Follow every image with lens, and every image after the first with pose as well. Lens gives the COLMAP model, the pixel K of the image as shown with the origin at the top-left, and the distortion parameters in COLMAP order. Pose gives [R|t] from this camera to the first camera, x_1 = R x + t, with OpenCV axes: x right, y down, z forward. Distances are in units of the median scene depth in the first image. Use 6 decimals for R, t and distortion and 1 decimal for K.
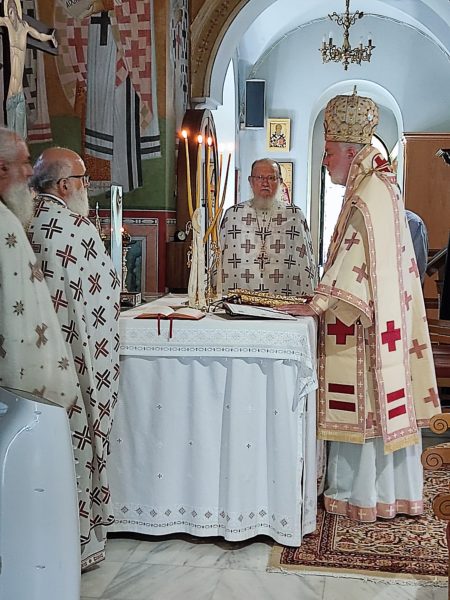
lens RADIAL K [[1046.5, 0, 224.8], [0, 1046.5, 302.0], [0, 0, 1]] dist [0.110809, 0.000000]
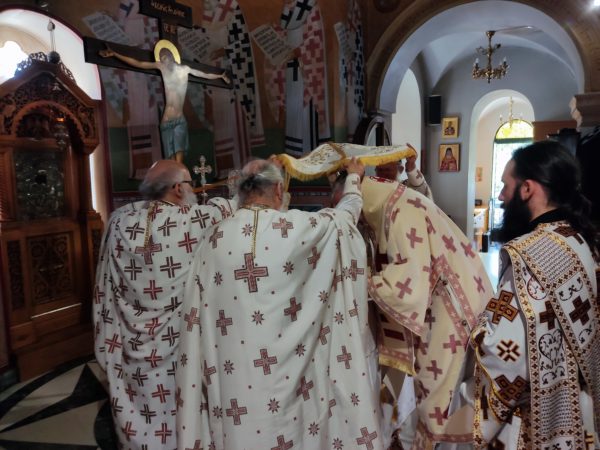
lens RADIAL K [[448.1, 0, 303.6], [0, 448.1, 225.0], [0, 0, 1]] dist [0.055510, -0.025726]
pose [[0.939413, 0.012587, -0.342555, 0.124517], [0.004754, 0.998751, 0.049738, -0.065422], [0.342753, -0.048353, 0.938180, 0.375803]]
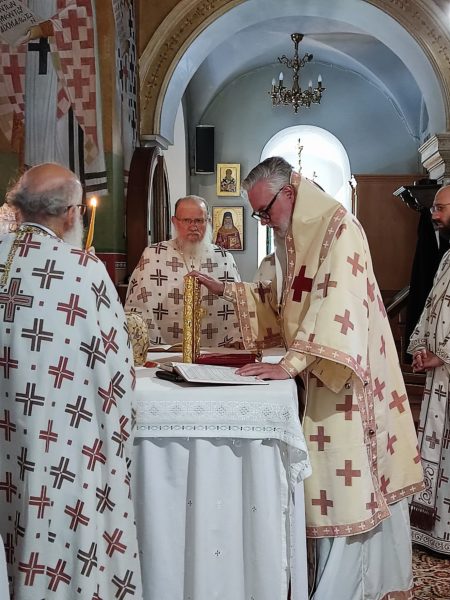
lens RADIAL K [[901.3, 0, 222.6], [0, 901.3, 298.9], [0, 0, 1]] dist [0.101906, 0.000000]
pose [[0.998460, -0.015278, 0.053325, -0.004332], [0.017480, 0.999003, -0.041080, -0.013385], [-0.052644, 0.041948, 0.997732, 0.211644]]
